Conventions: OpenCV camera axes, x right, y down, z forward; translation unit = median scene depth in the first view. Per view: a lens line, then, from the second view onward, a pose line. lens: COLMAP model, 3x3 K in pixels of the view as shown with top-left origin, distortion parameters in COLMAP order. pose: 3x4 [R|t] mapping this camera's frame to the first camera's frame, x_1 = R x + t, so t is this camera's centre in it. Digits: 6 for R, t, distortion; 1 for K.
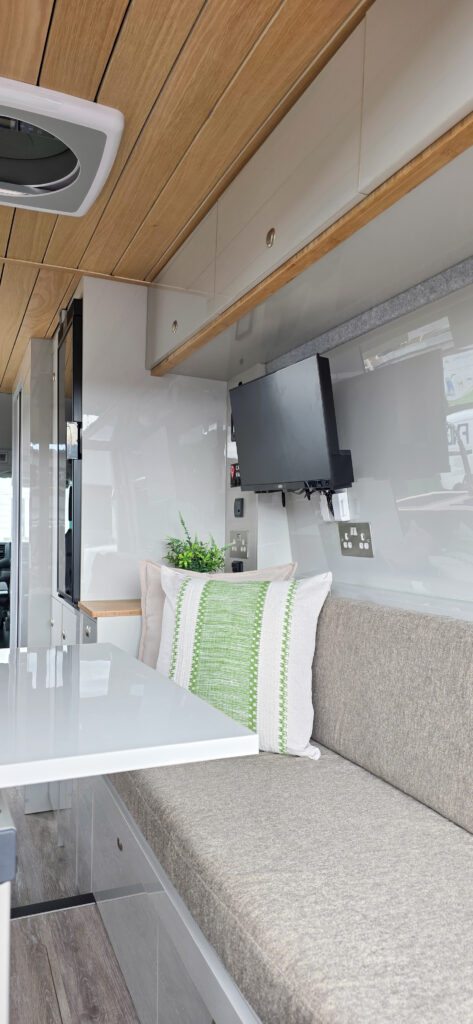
lens RADIAL K [[661.9, 0, 237.6], [0, 661.9, 514.6], [0, 0, 1]] dist [0.070144, -0.000823]
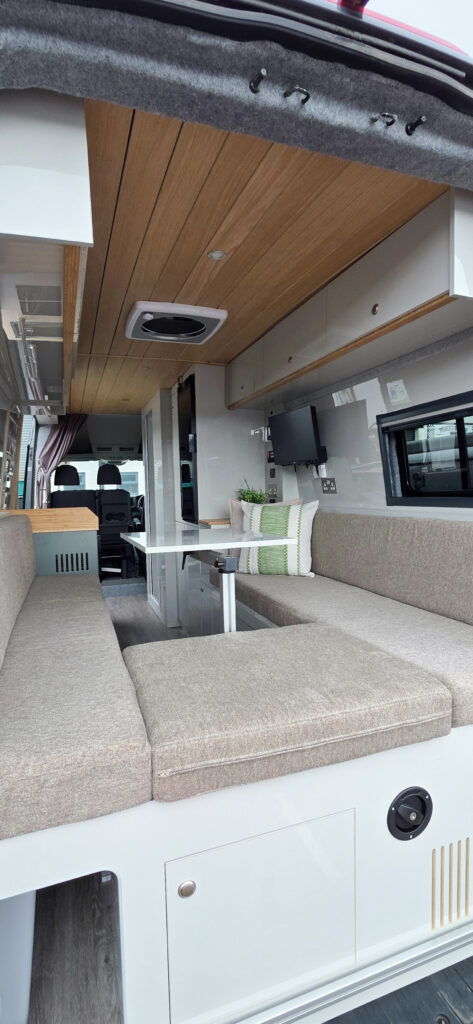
lens RADIAL K [[437.9, 0, 229.3], [0, 437.9, 513.9], [0, 0, 1]] dist [0.001748, 0.000707]
pose [[0.997930, -0.028152, -0.057817, -0.070935], [0.032828, 0.996126, 0.081579, 0.001292], [0.055296, -0.083308, 0.994989, -0.470587]]
